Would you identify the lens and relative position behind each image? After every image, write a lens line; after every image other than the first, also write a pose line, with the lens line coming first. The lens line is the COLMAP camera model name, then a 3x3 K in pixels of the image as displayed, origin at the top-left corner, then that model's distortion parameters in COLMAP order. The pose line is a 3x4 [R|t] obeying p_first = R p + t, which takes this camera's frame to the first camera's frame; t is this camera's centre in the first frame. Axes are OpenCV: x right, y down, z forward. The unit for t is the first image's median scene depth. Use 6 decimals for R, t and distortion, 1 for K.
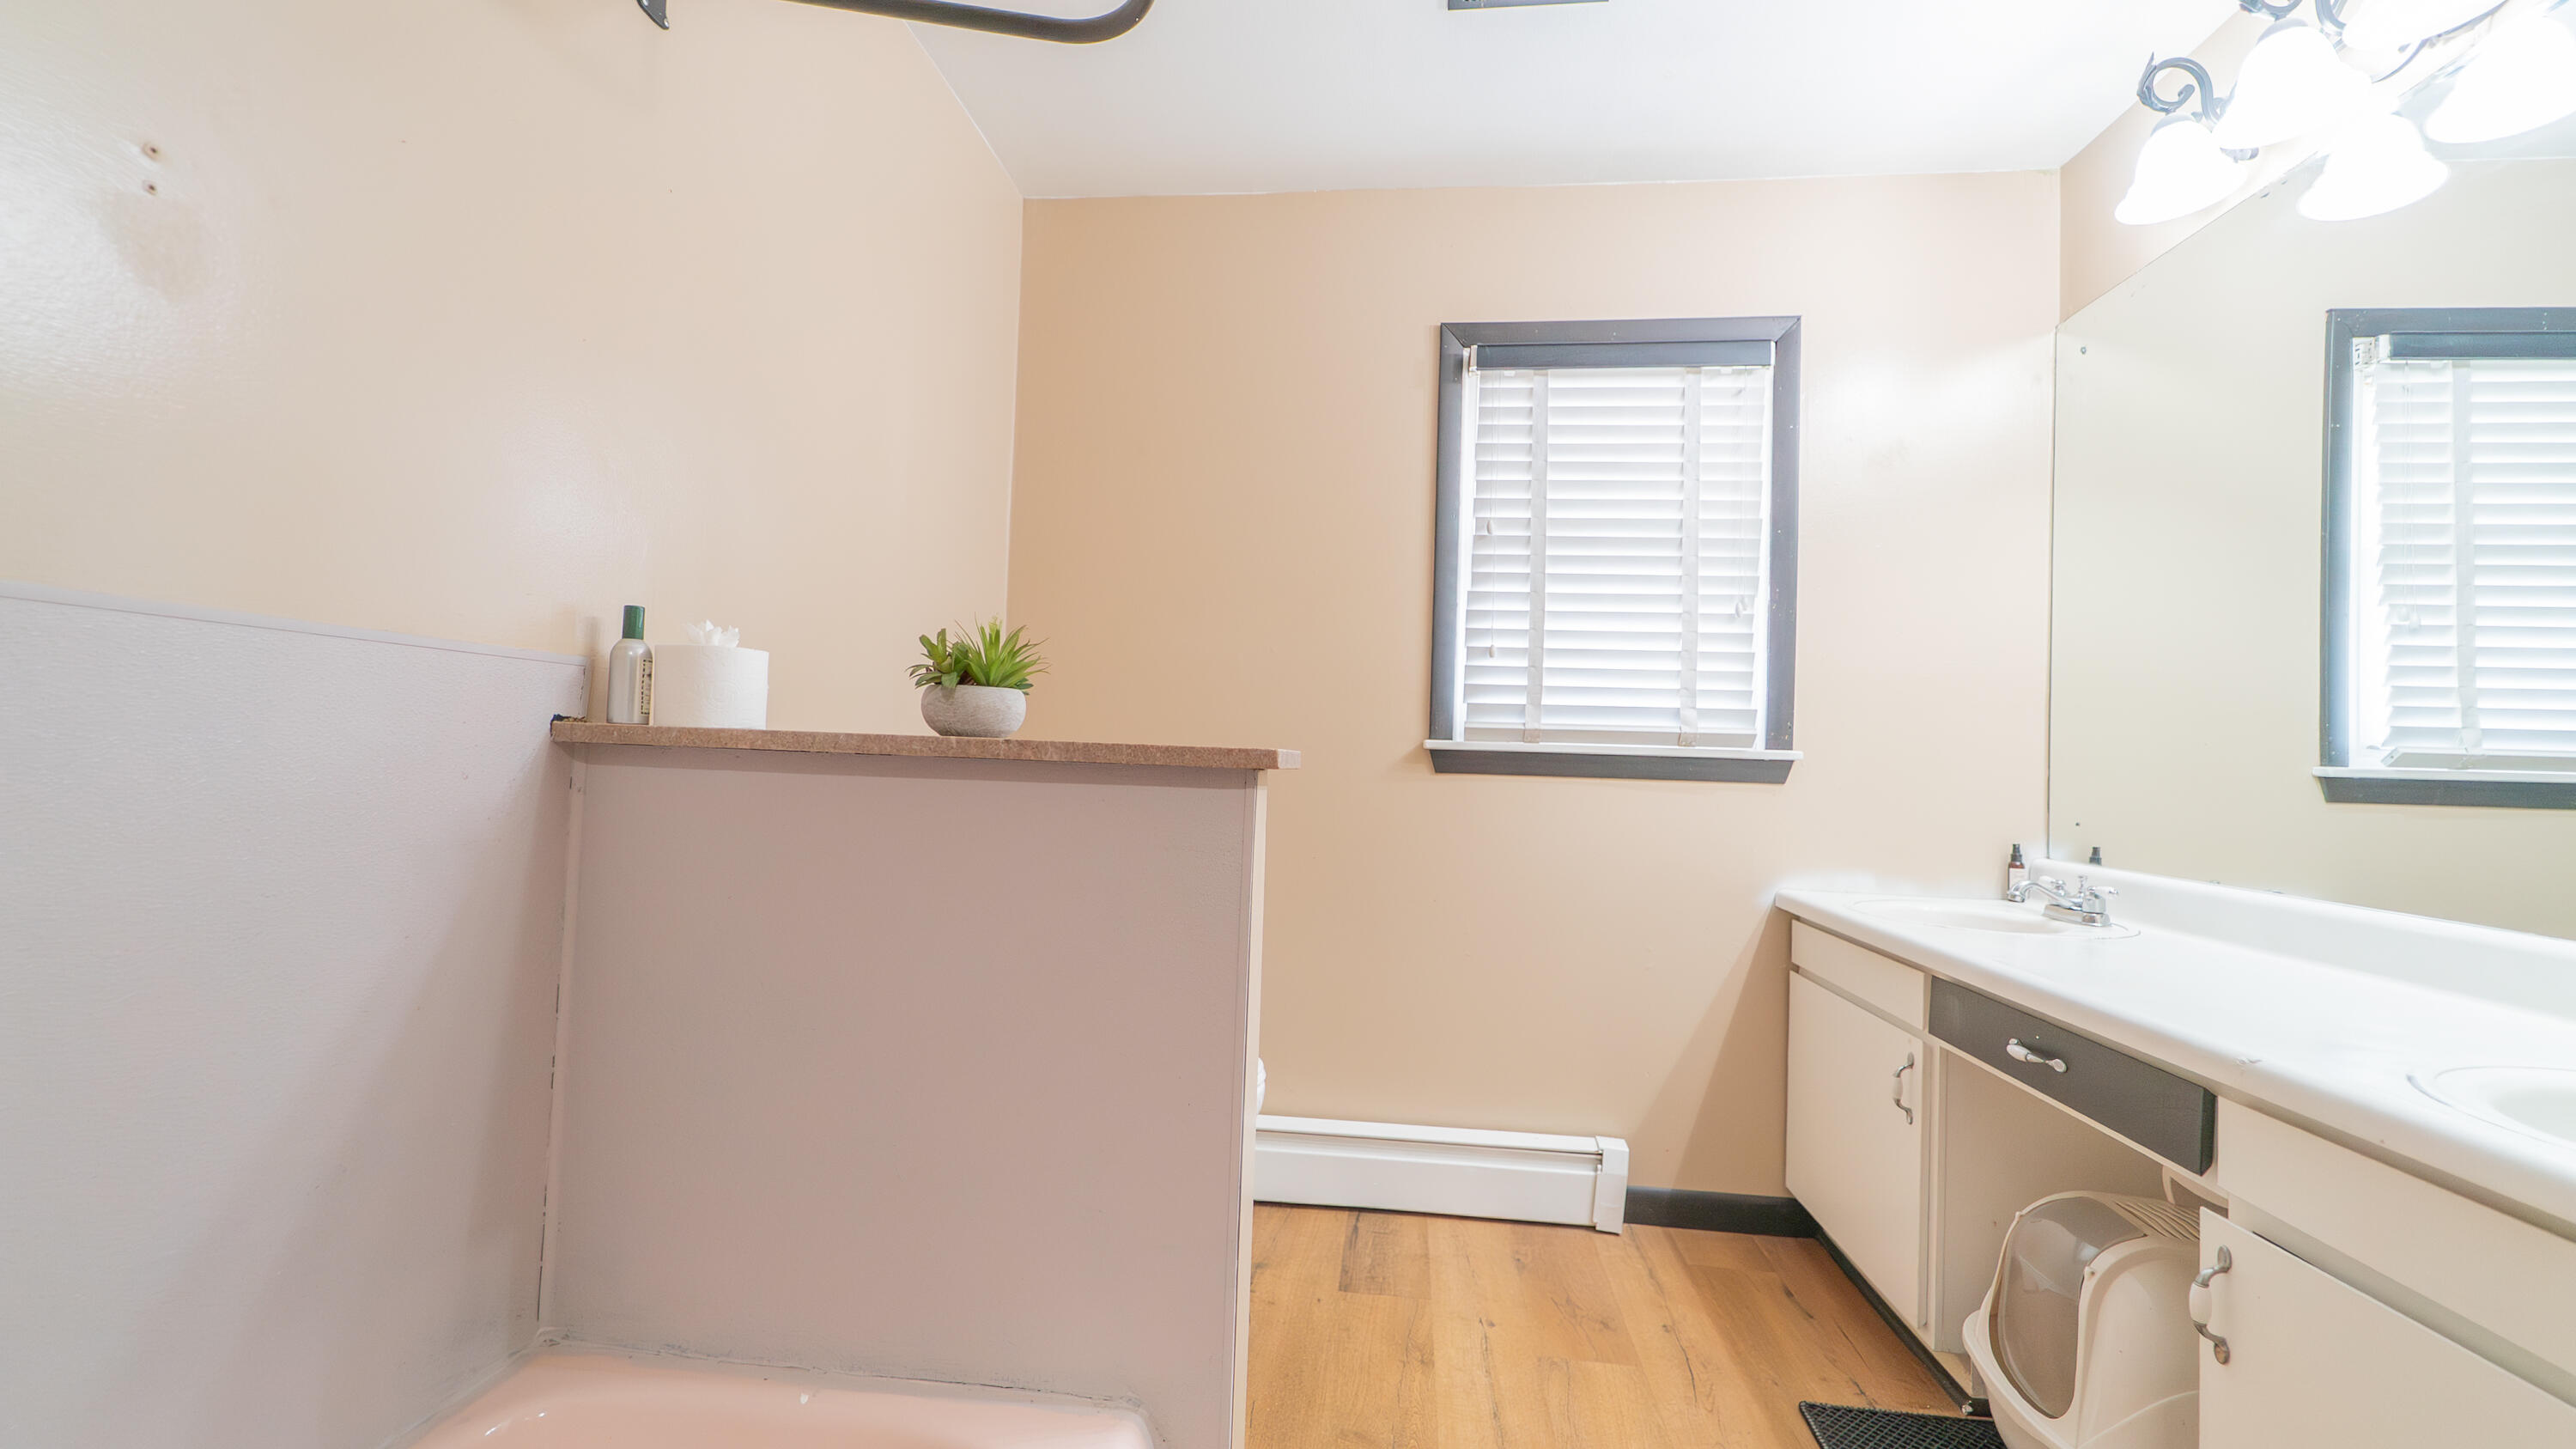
lens RADIAL K [[1033.6, 0, 1287.9], [0, 1033.6, 732.1], [0, 0, 1]] dist [0.001406, -0.002211]
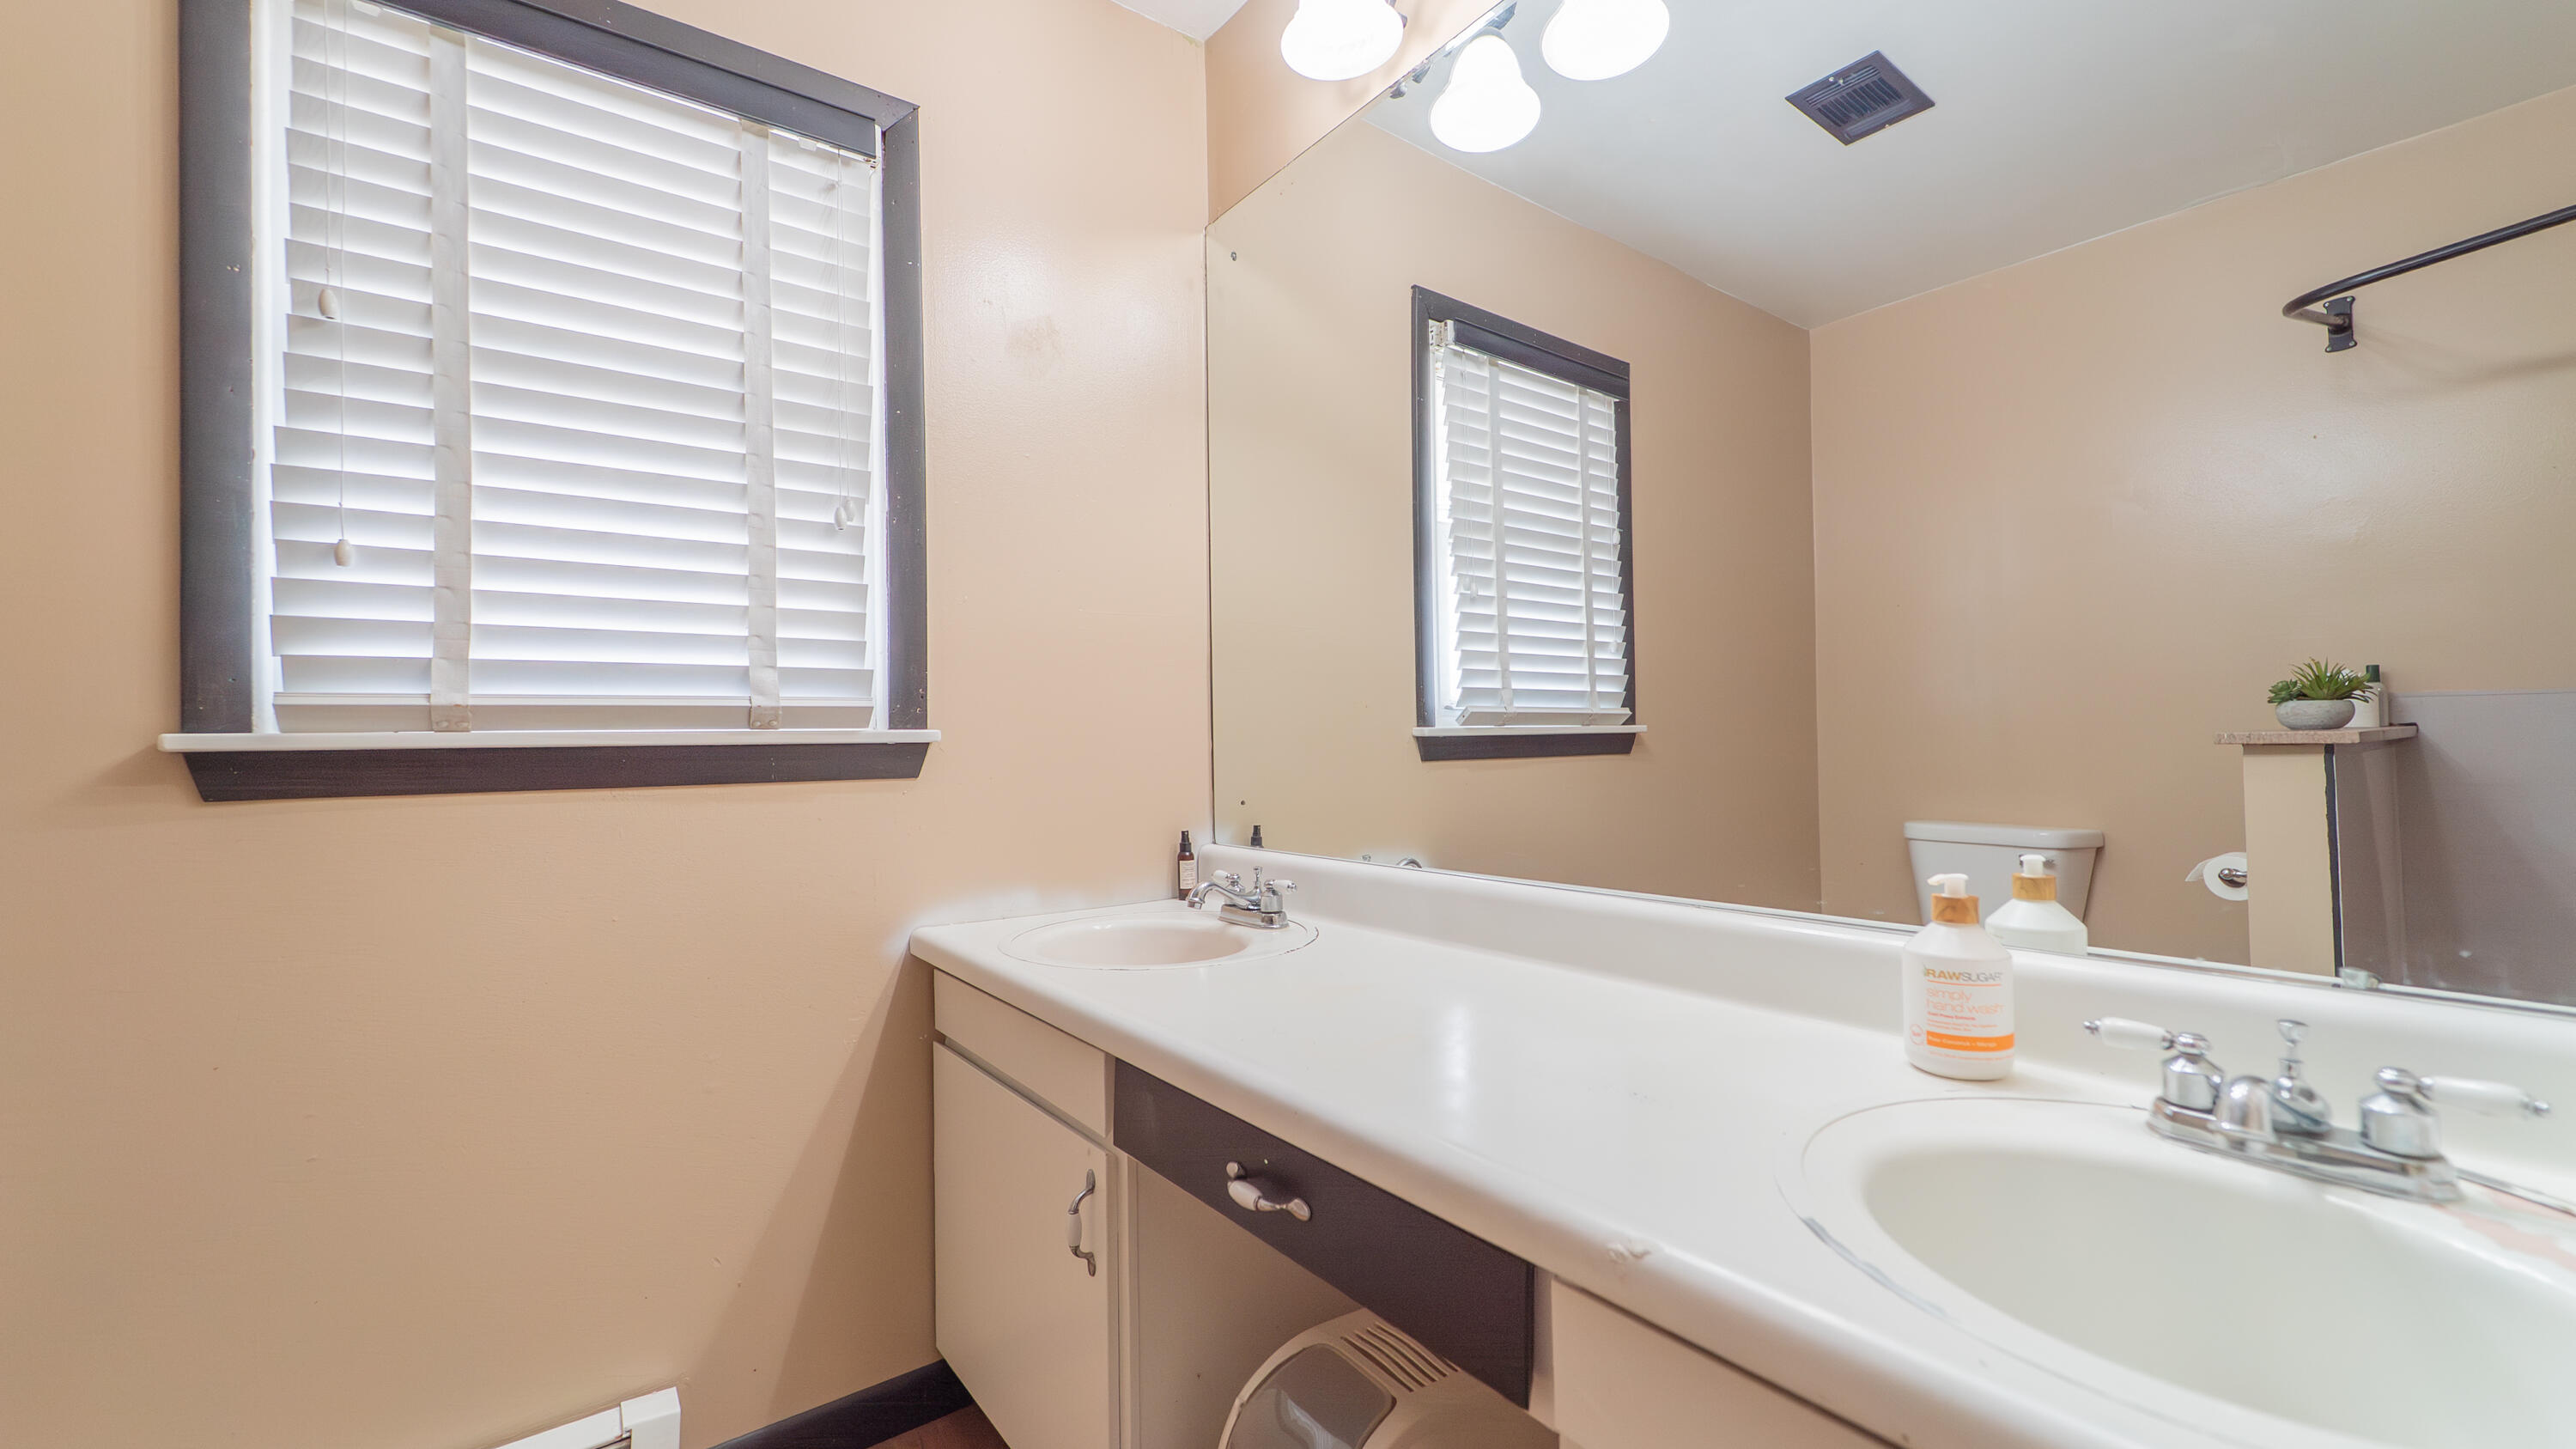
lens RADIAL K [[1033.6, 0, 1285.0], [0, 1033.6, 730.3], [0, 0, 1]] dist [0.001406, -0.002211]
pose [[0.730064, -0.035026, 0.682481, 0.188922], [0.023848, 0.999383, 0.025779, 0.006105], [-0.682963, -0.002544, 0.730449, 0.324818]]
